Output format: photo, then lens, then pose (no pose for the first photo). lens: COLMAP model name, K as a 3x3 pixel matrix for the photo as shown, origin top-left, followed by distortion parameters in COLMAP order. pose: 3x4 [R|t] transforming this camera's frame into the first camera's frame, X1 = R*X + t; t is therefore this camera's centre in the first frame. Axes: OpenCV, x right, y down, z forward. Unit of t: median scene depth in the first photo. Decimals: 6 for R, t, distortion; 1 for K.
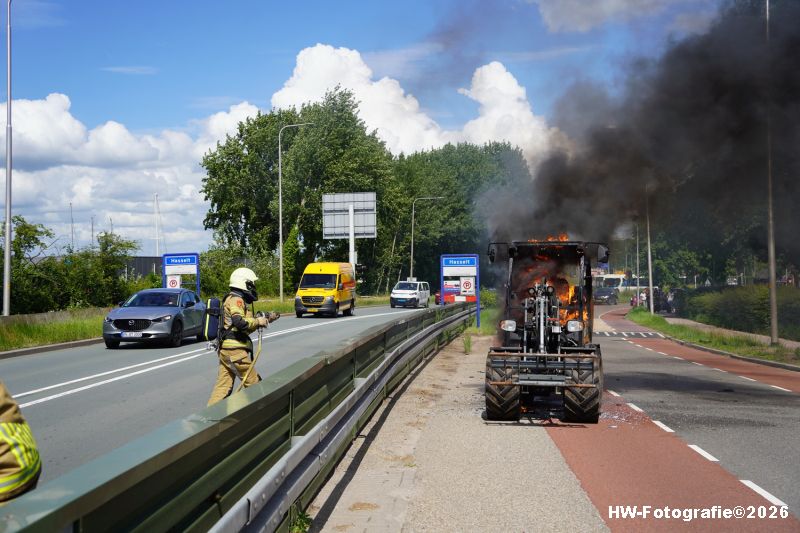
lens RADIAL K [[1004.2, 0, 400.0], [0, 1004.2, 266.5], [0, 0, 1]] dist [0.175341, 0.025897]
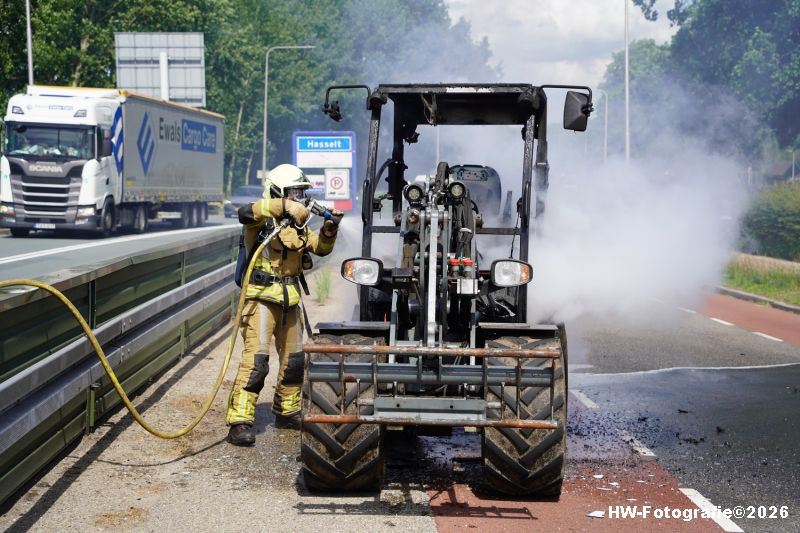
lens RADIAL K [[1460.9, 0, 399.6], [0, 1460.9, 264.2], [0, 0, 1]] dist [0.480763, -0.050193]
pose [[0.995415, 0.002560, 0.095619, 0.027973], [-0.009549, 0.997308, 0.072702, 0.003973], [-0.095176, -0.073282, 0.992759, 0.162377]]
